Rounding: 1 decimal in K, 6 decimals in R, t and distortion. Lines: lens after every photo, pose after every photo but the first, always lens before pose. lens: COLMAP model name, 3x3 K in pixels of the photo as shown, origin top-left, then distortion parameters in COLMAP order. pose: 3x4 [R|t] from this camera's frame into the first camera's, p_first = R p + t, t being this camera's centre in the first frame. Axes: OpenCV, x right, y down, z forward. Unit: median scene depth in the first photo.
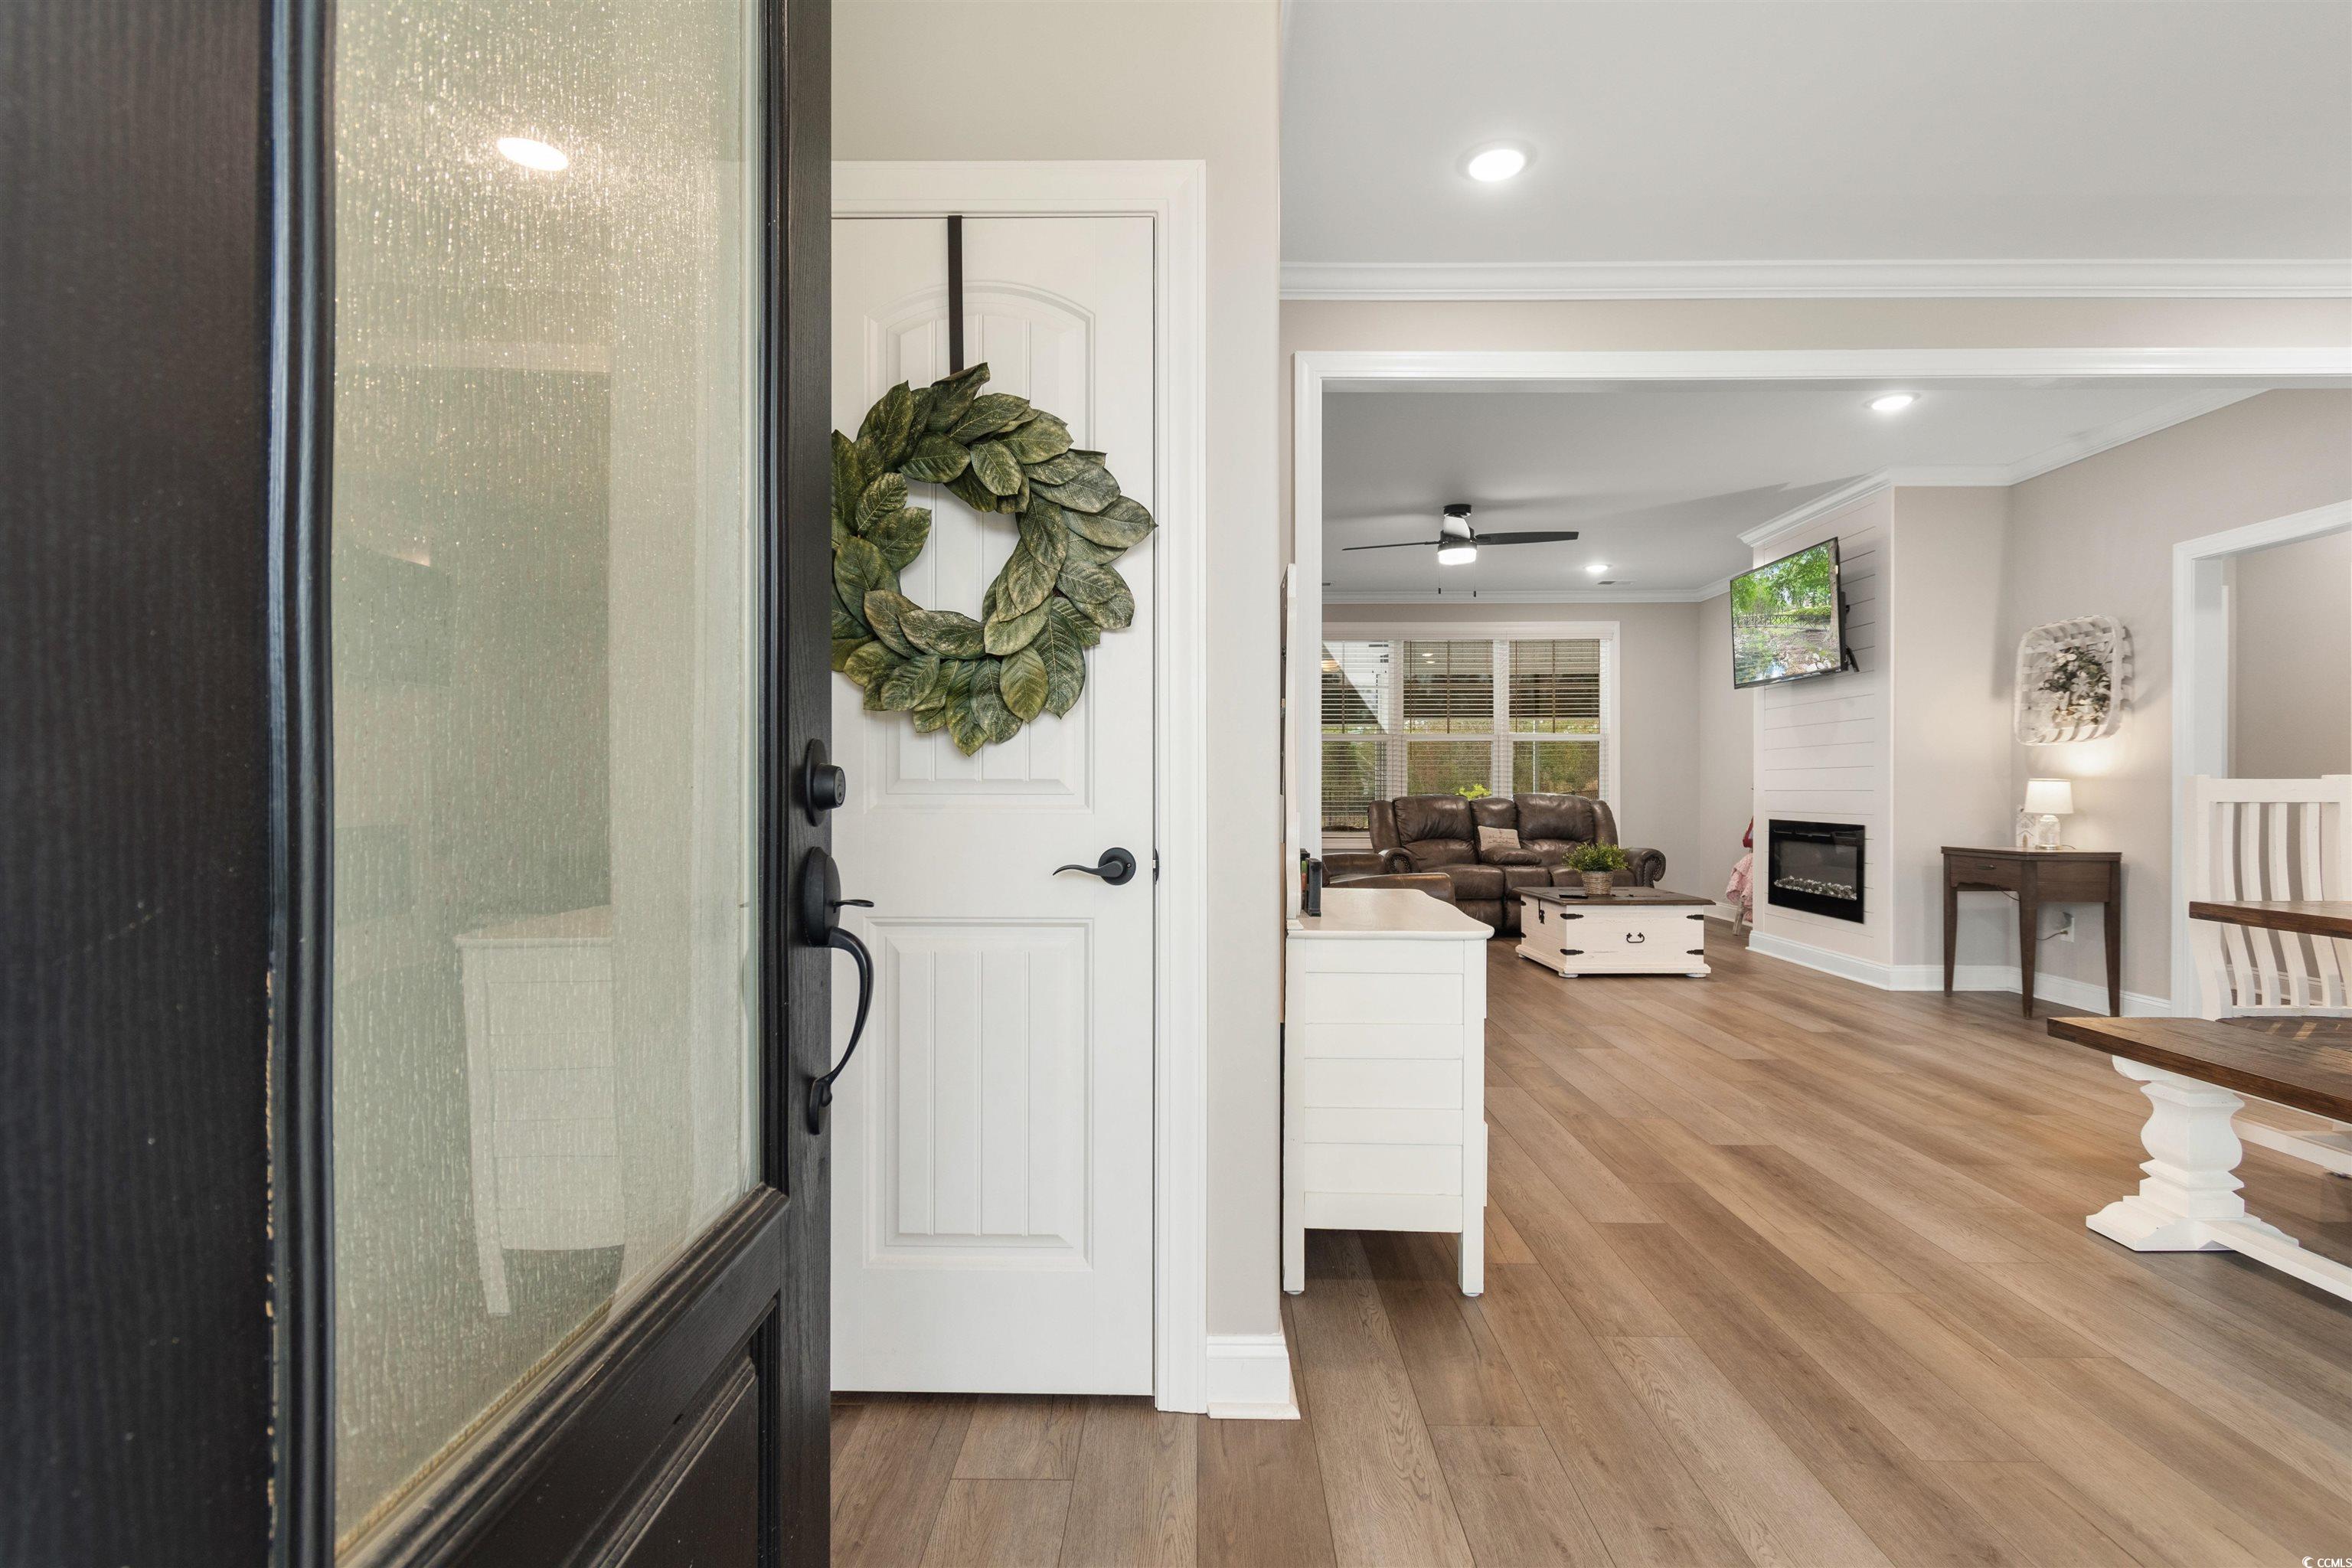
lens RADIAL K [[1096.2, 0, 1176.0], [0, 1096.2, 784.0], [0, 0, 1]] dist [0.001330, 0.000036]
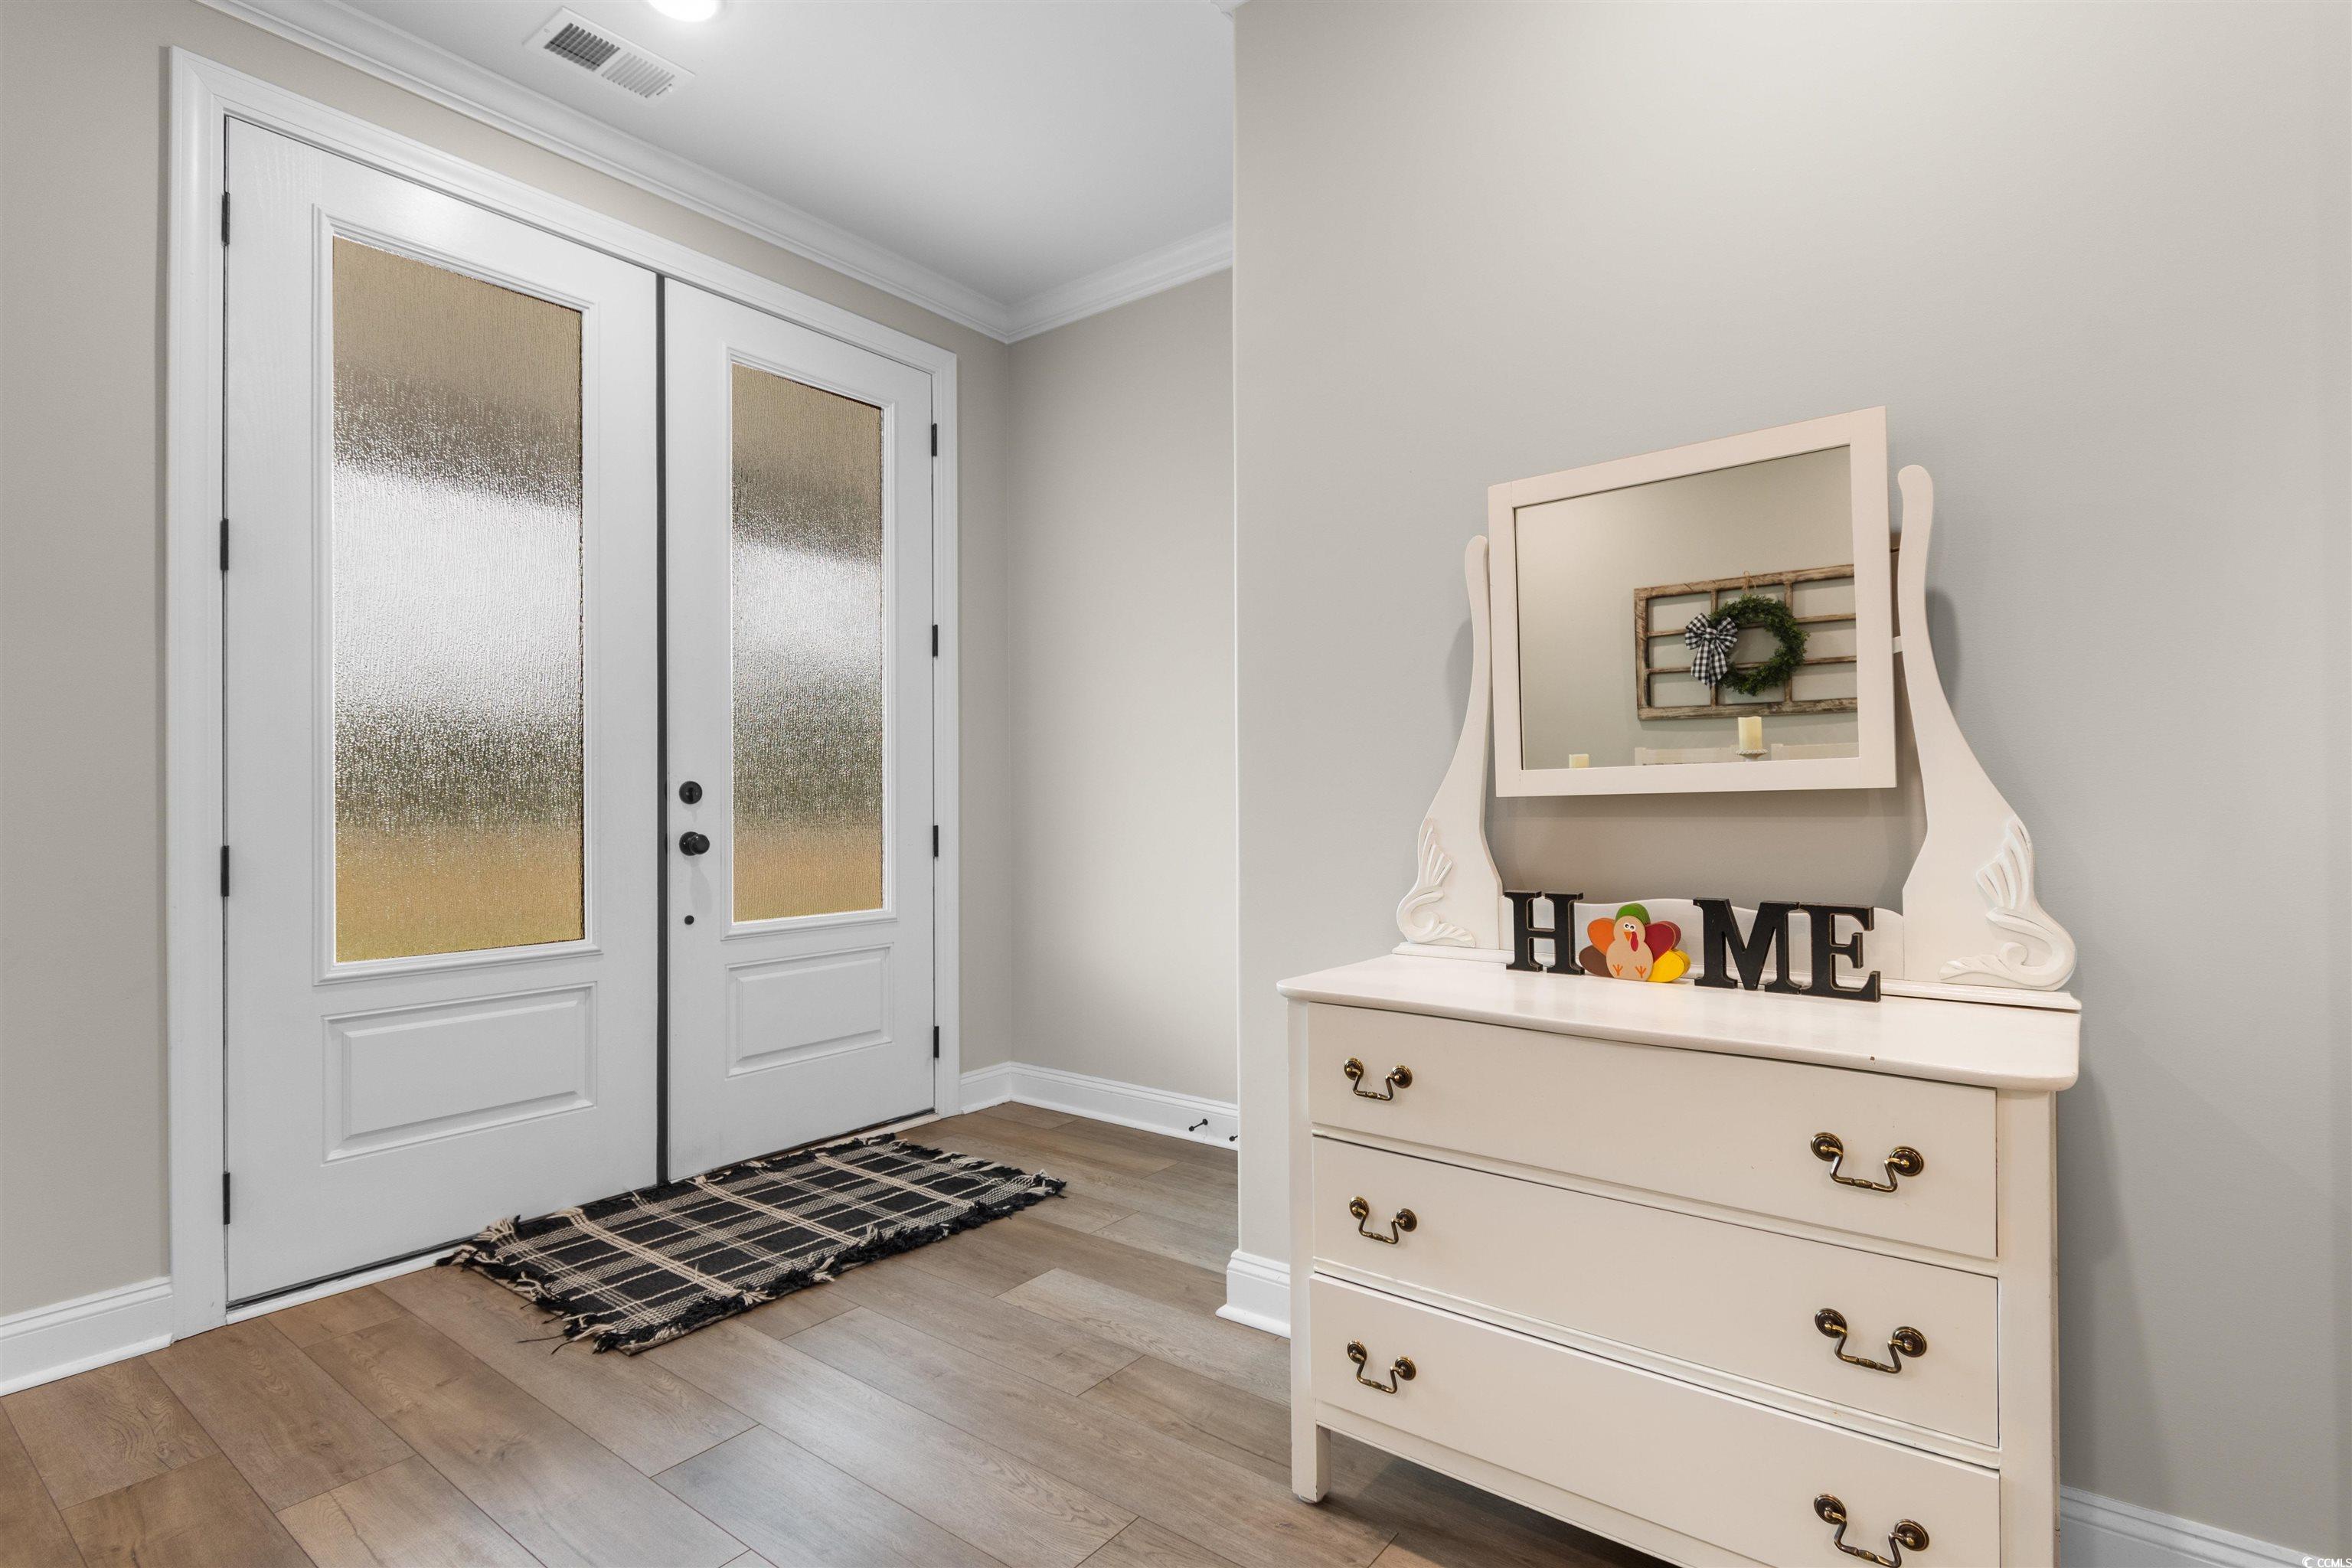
lens RADIAL K [[1154.4, 0, 1181.7], [0, 1154.4, 788.3], [0, 0, 1]] dist [0.003650, -0.002263]
pose [[-0.594472, -0.000594, -0.804116, 0.357144], [0.007011, 0.999958, -0.005922, 0.003165], [0.804085, -0.009158, -0.594443, 0.535992]]
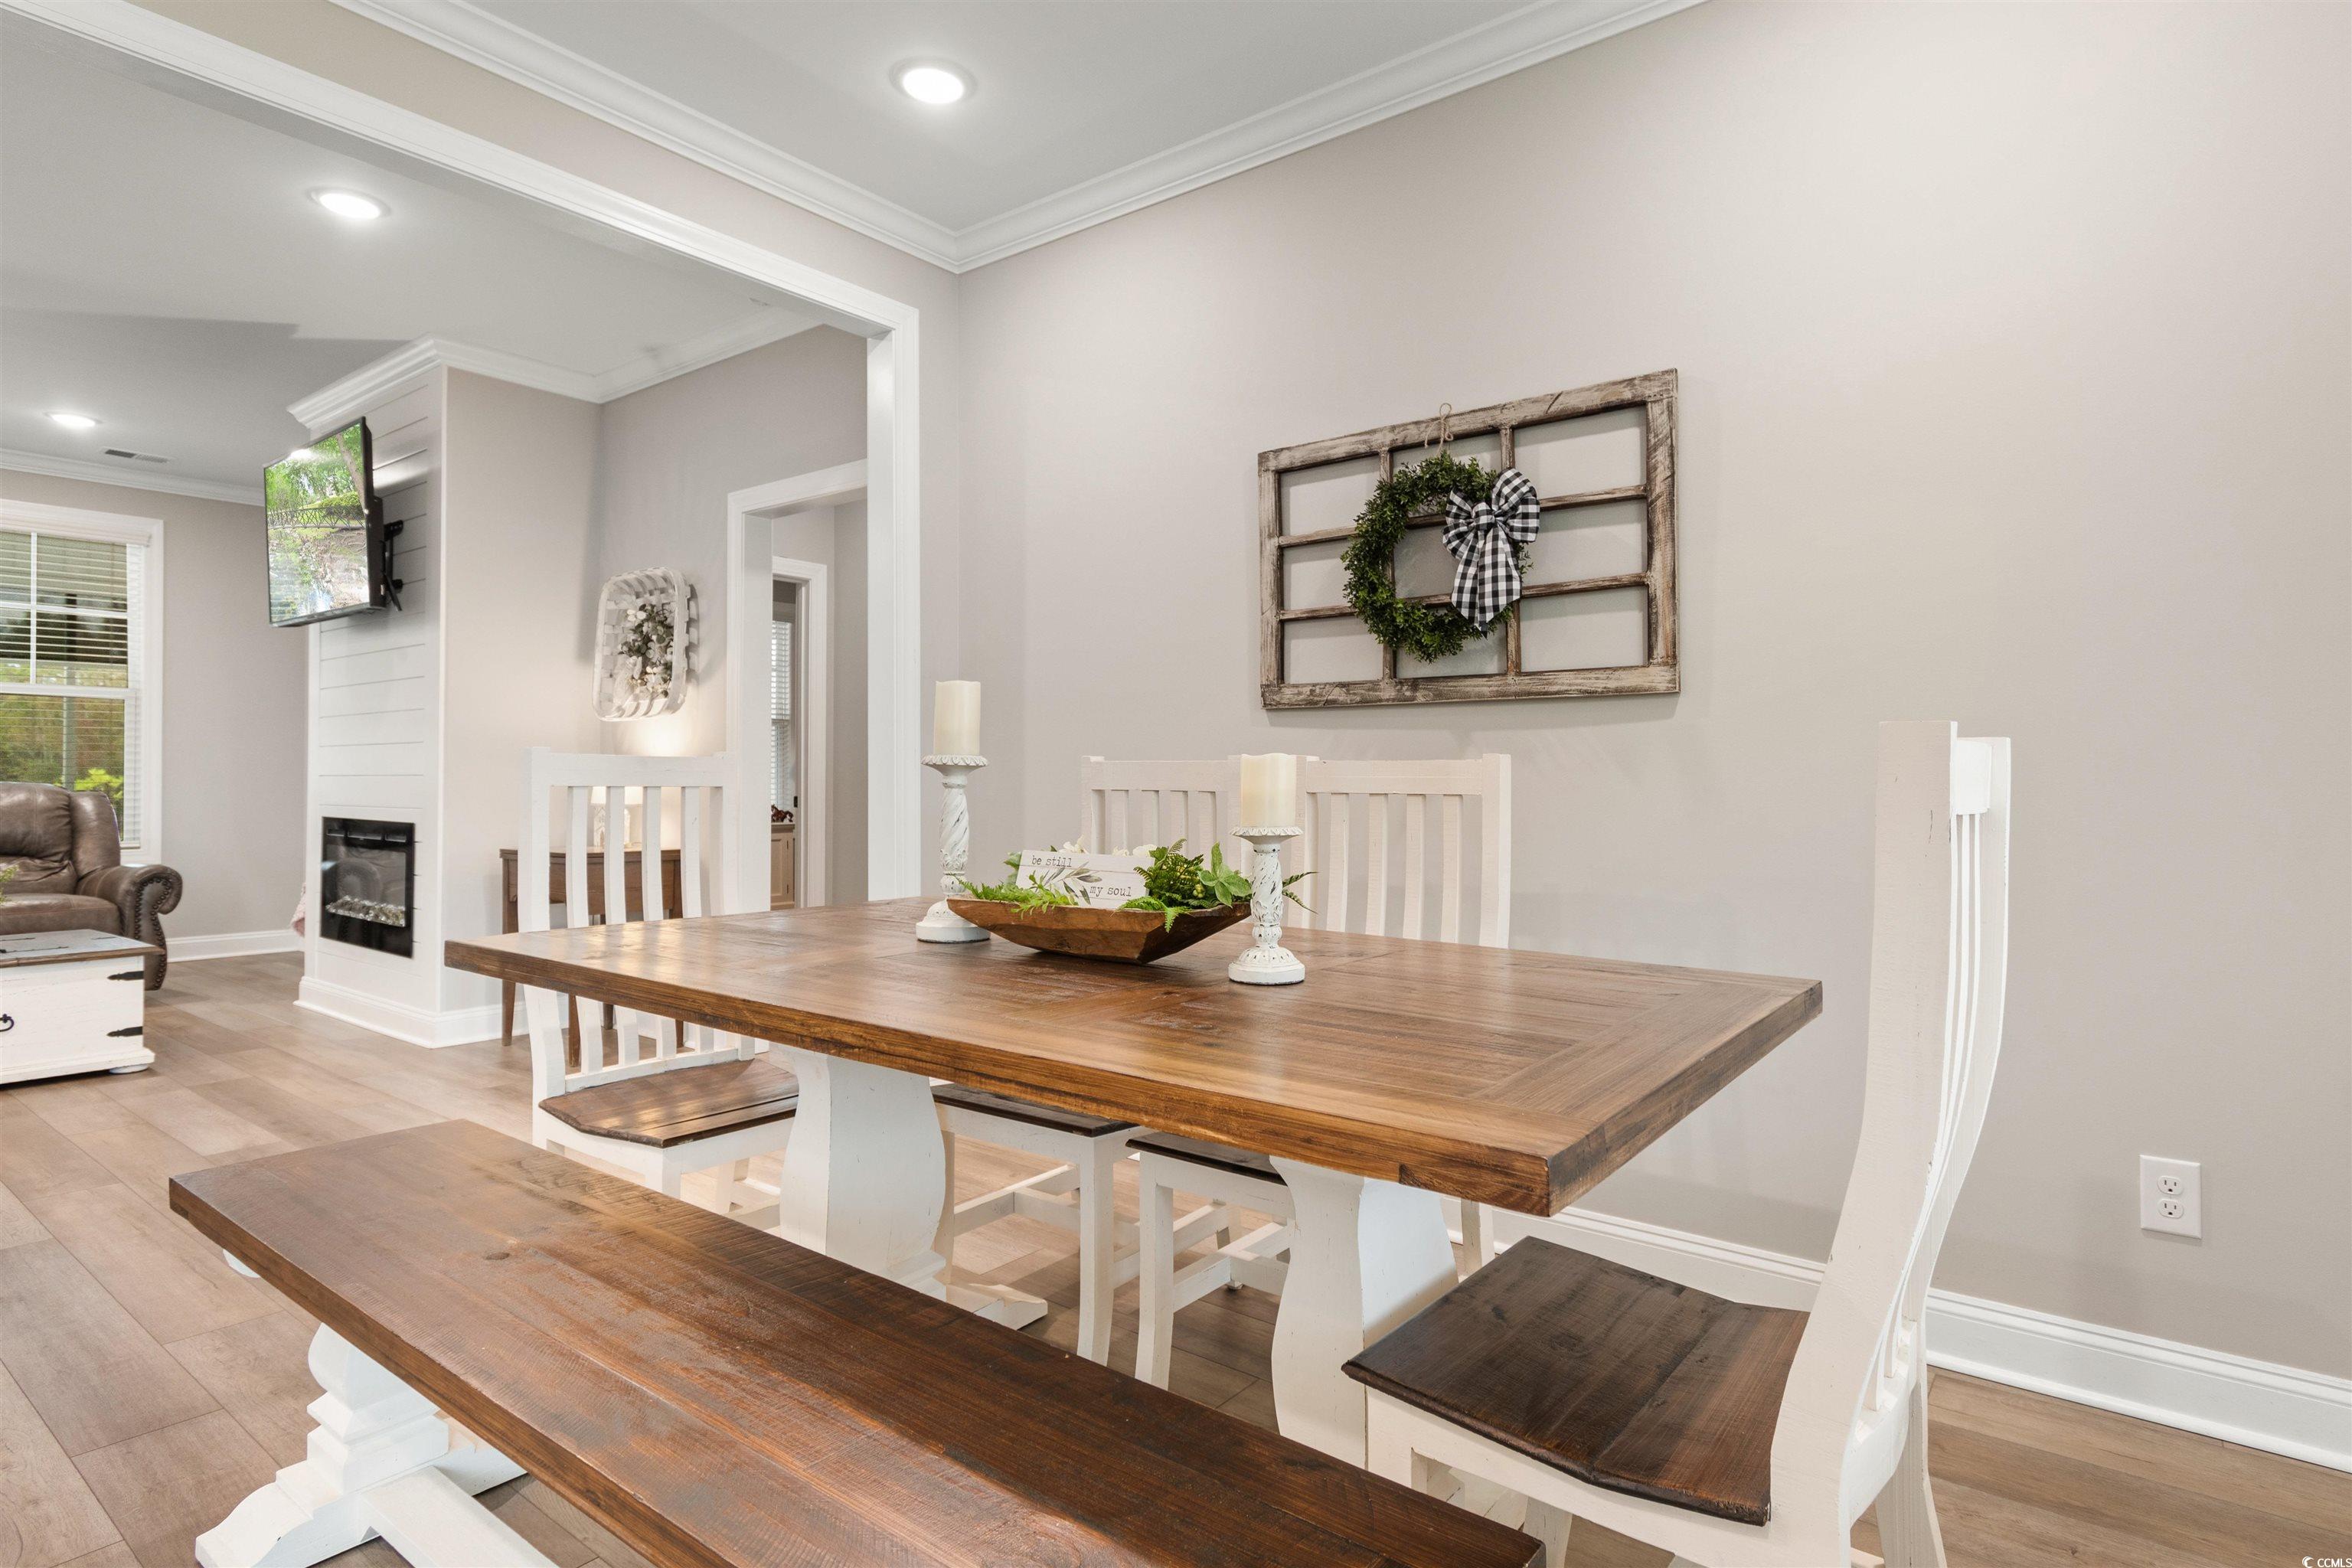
lens RADIAL K [[1226.4, 0, 1165.6], [0, 1226.4, 774.5], [0, 0, 1]] dist [0.001136, -0.000460]
pose [[0.603037, 0.008821, 0.797664, 0.277291], [-0.008087, 0.999955, -0.004945, 0.005213], [-0.797672, -0.003469, 0.603082, 0.108621]]
